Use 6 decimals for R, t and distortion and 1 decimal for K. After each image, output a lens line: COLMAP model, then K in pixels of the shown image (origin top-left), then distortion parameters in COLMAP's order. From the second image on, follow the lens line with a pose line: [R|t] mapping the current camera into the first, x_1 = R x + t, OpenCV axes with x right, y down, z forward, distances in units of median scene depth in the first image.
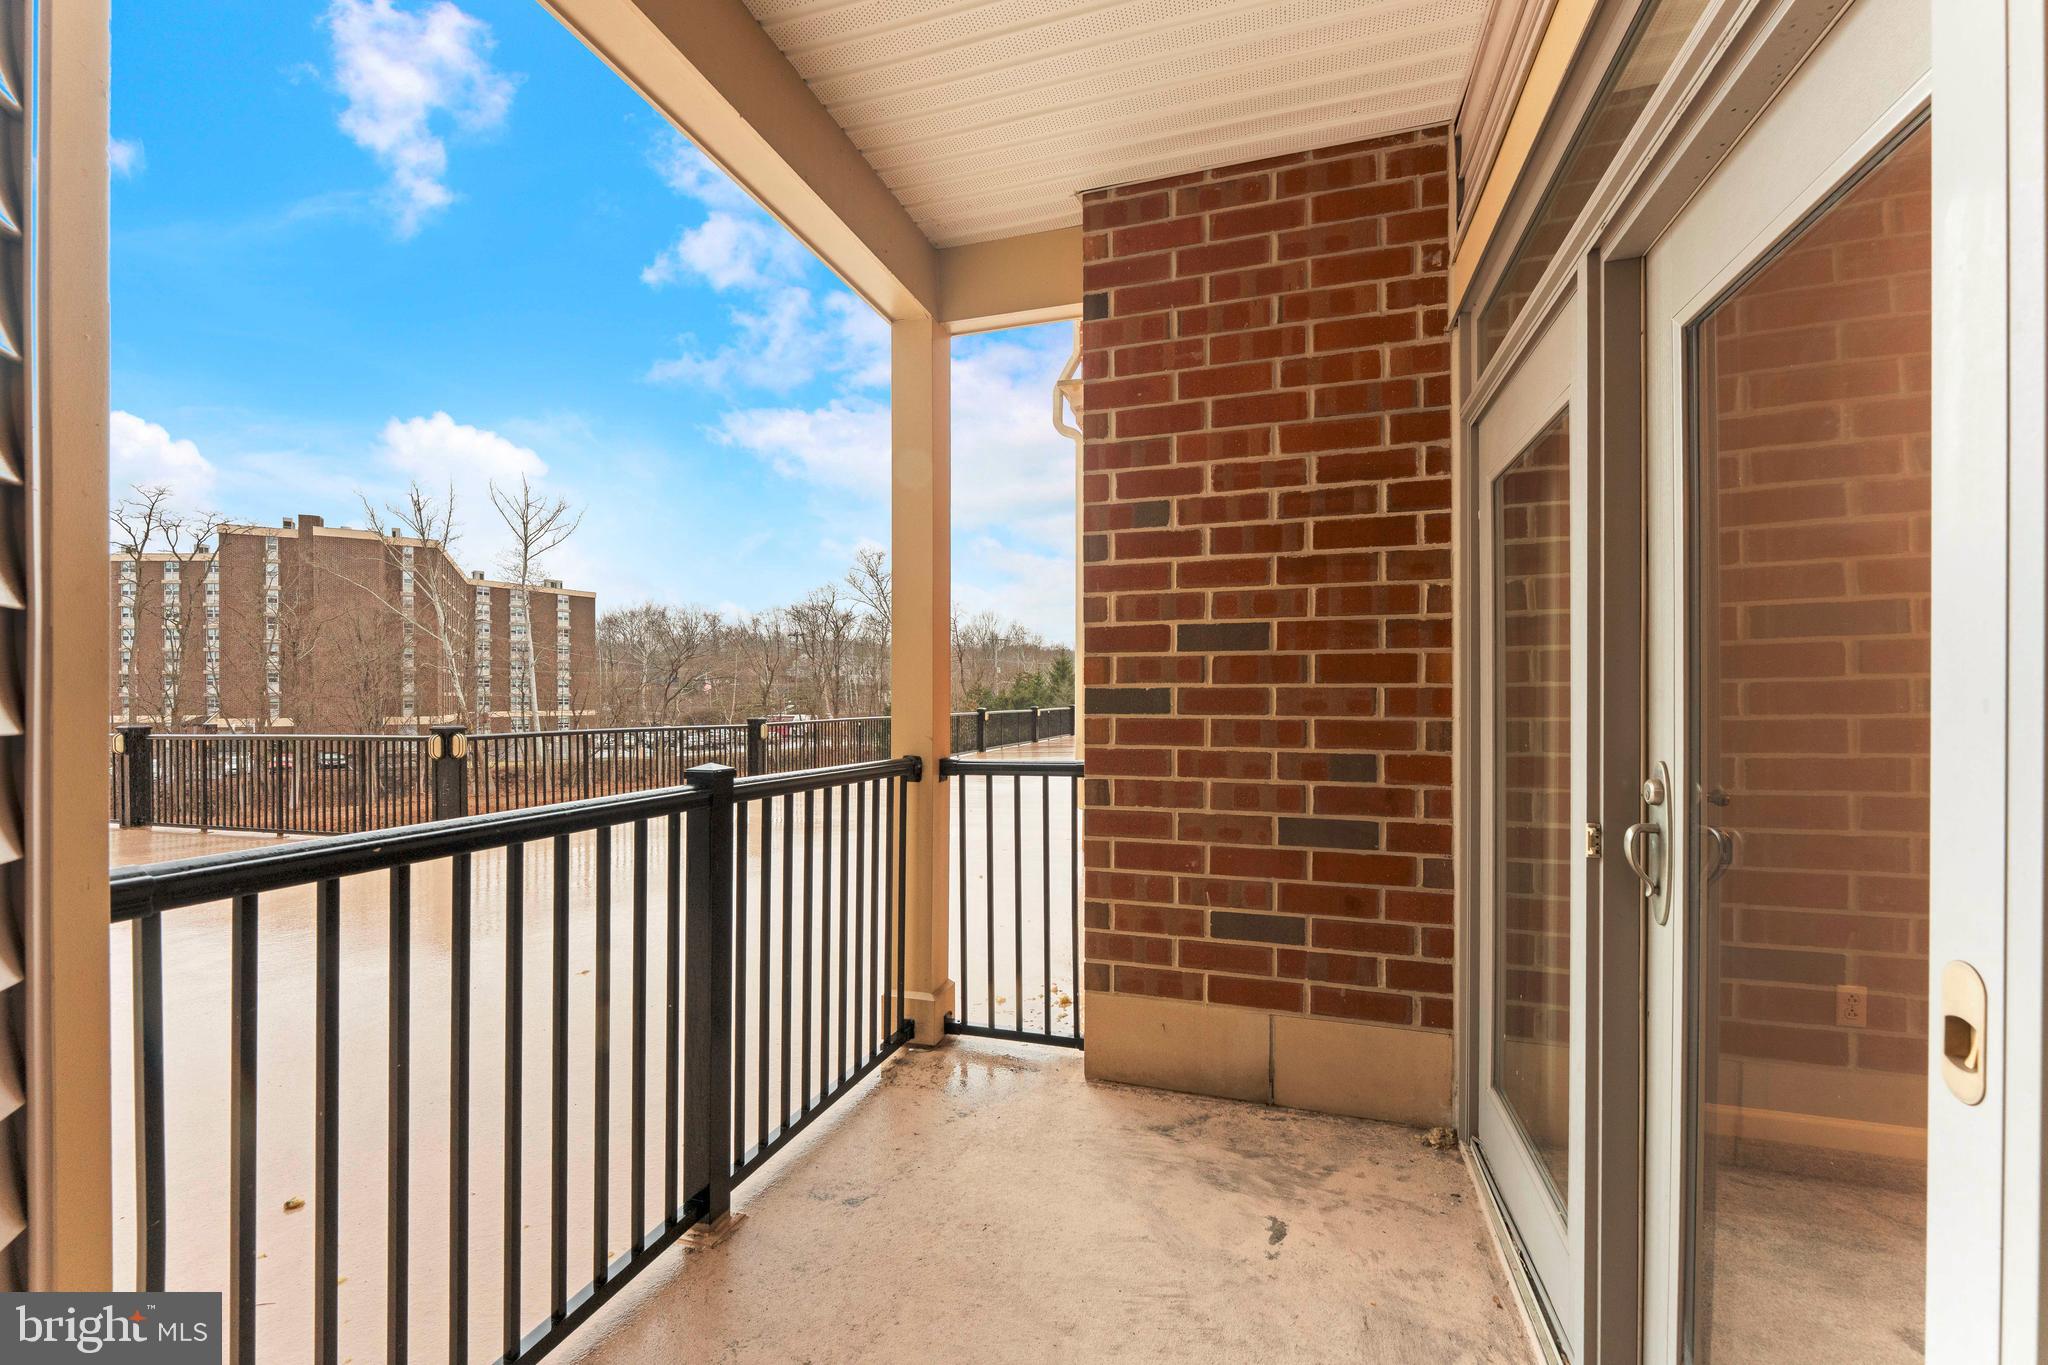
lens RADIAL K [[829.0, 0, 1025.9], [0, 829.0, 701.9], [0, 0, 1]] dist [-0.001548, 0.000106]
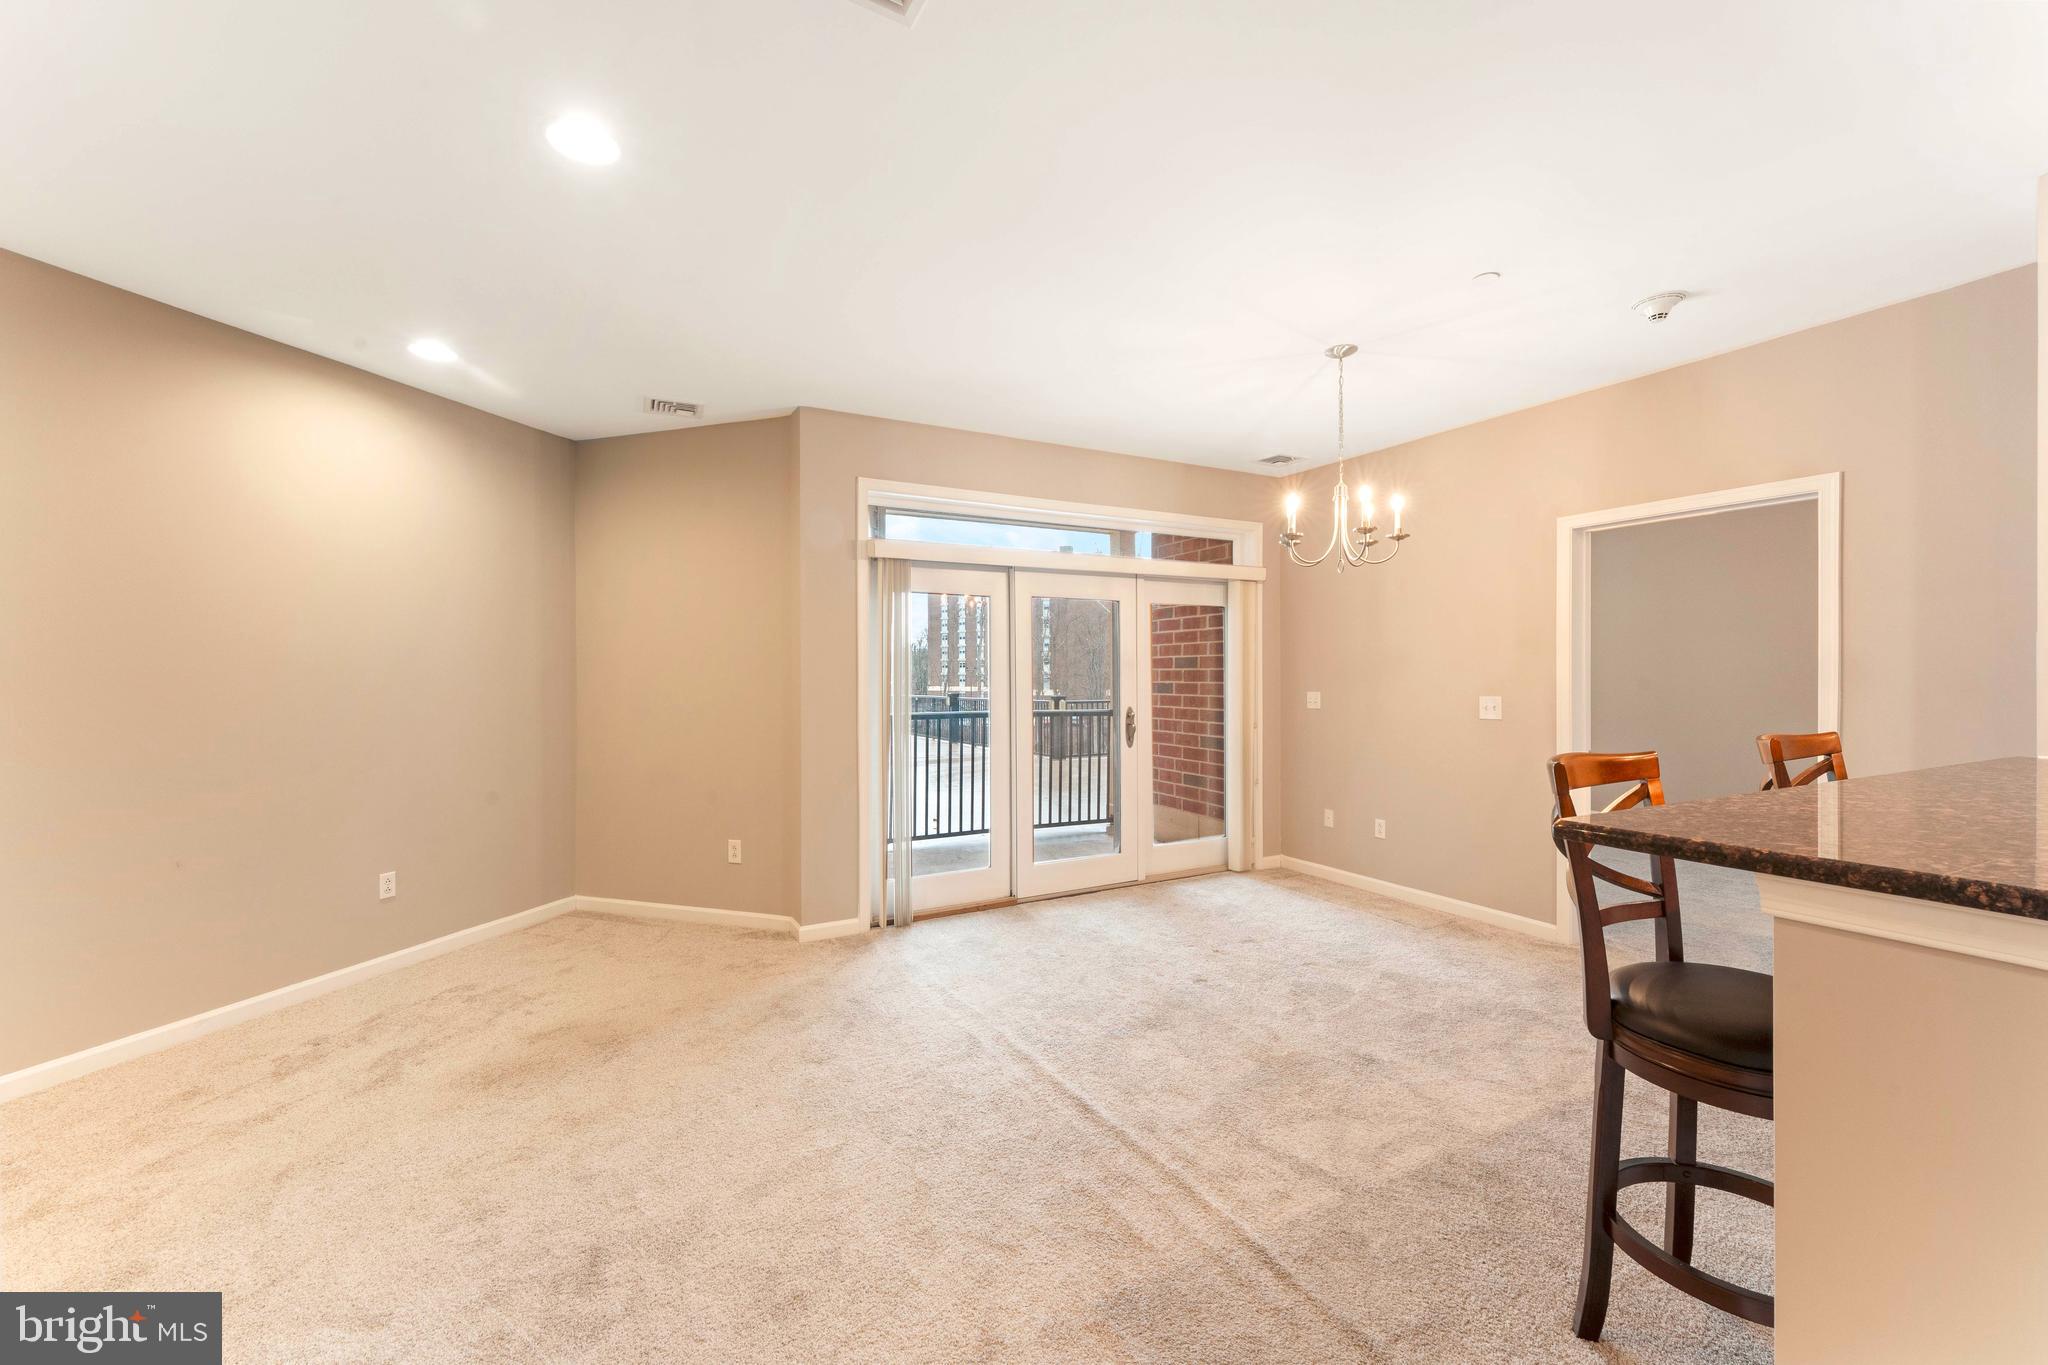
lens RADIAL K [[829.0, 0, 1028.1], [0, 829.0, 674.0], [0, 0, 1]] dist [-0.001548, 0.000106]
pose [[0.711560, -0.003383, -0.702617, 1.614631], [0.001049, 0.999992, -0.003752, -0.035135], [0.702624, 0.001933, 0.711558, -1.073319]]
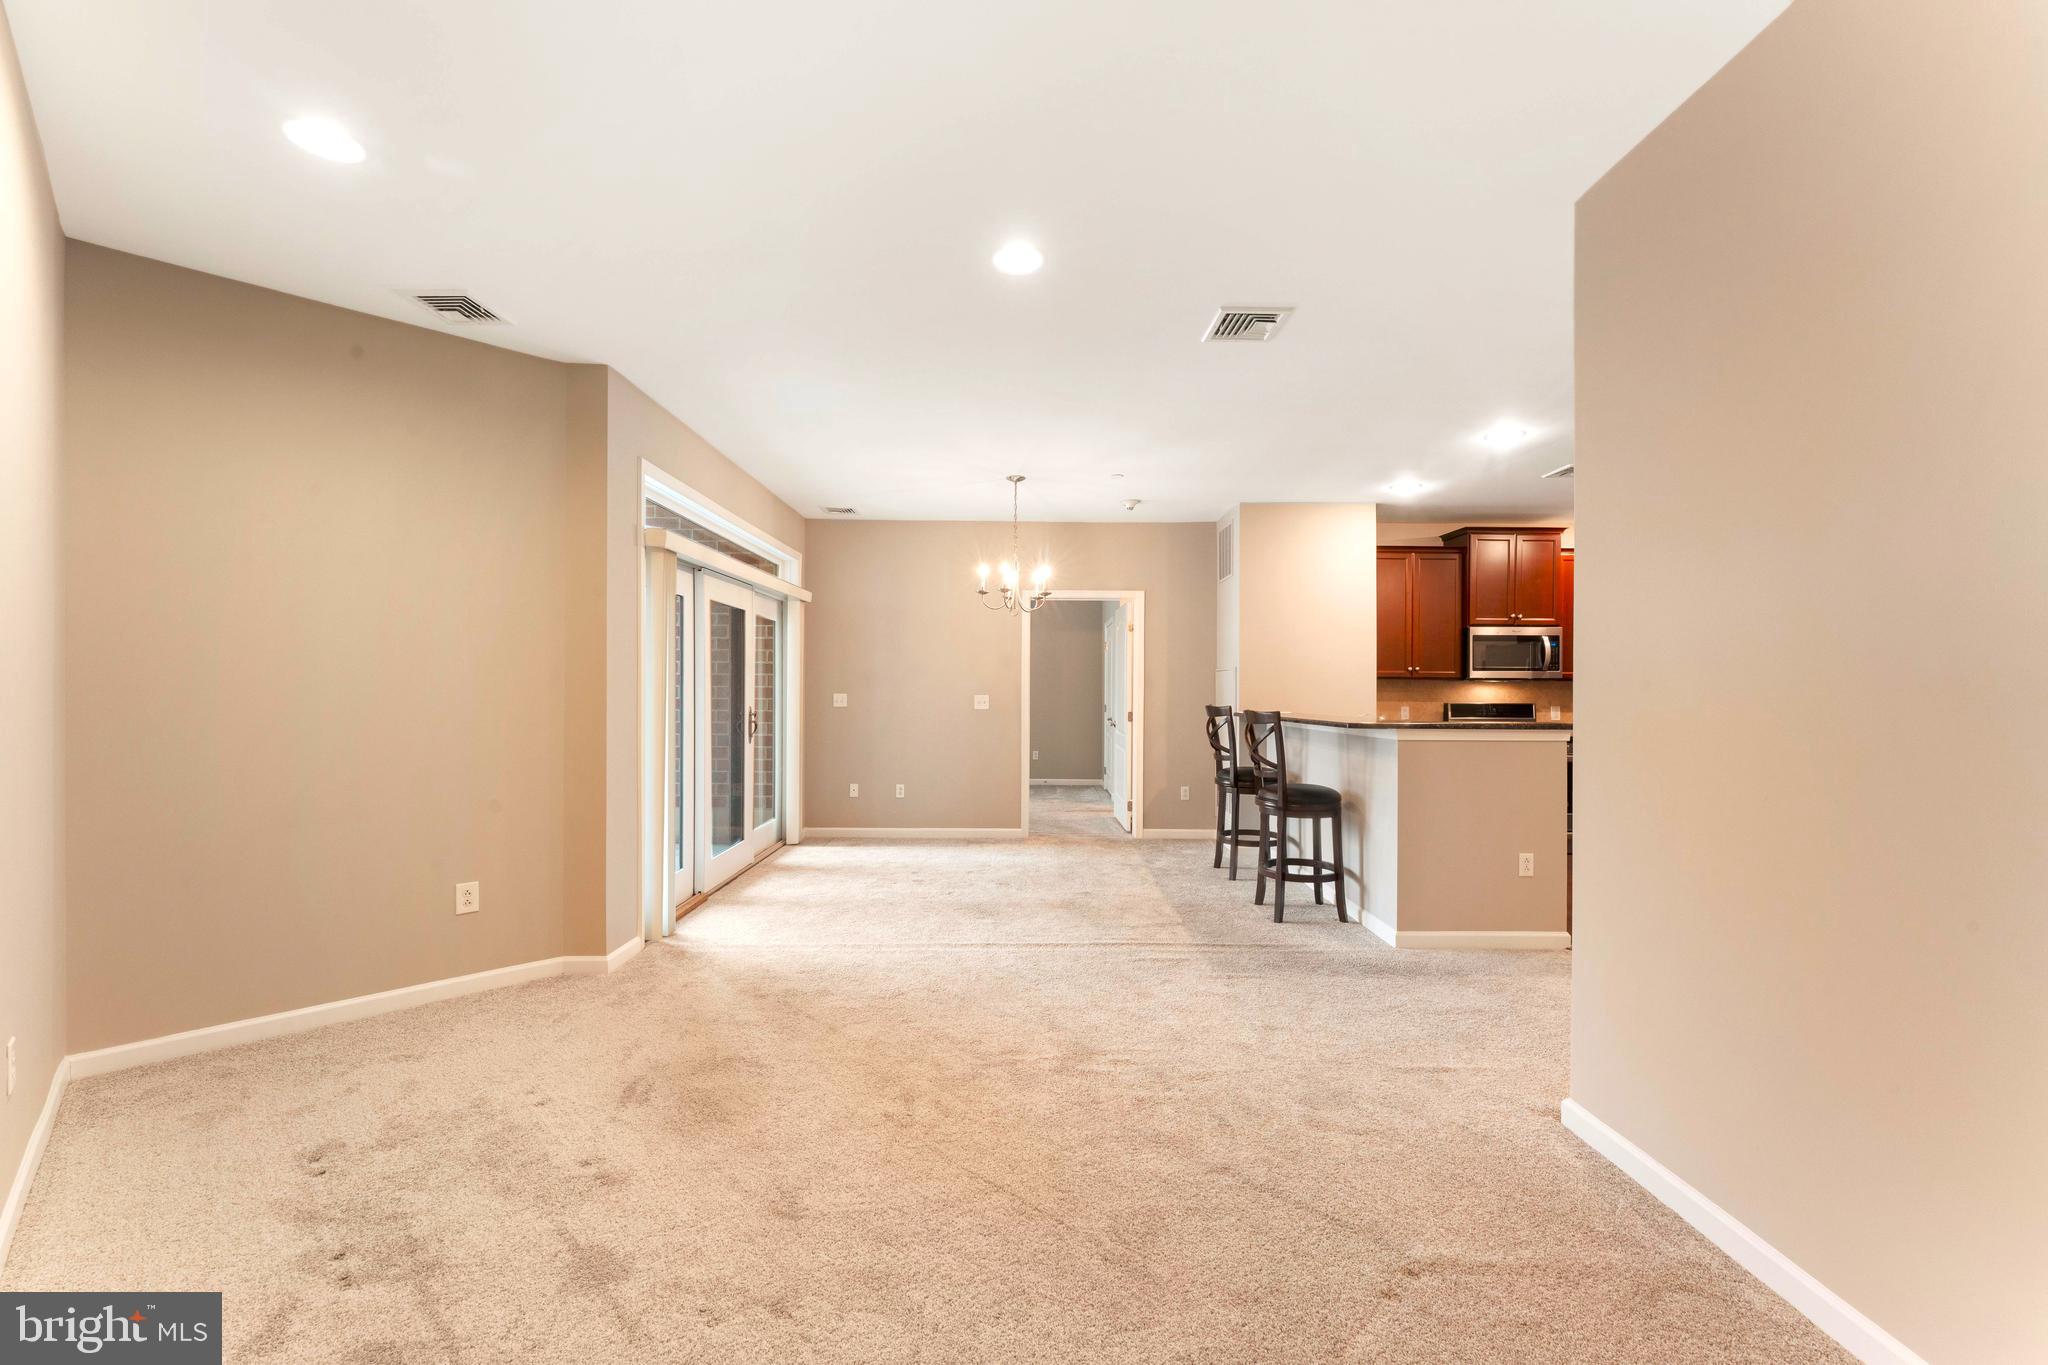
lens RADIAL K [[829.0, 0, 1034.8], [0, 829.0, 694.6], [0, 0, 1]] dist [-0.001548, 0.000106]
pose [[0.950182, 0.002807, 0.311682, 0.426782], [-0.004412, 0.999980, 0.004443, -0.009718], [-0.311663, -0.005597, 0.950176, -1.812780]]
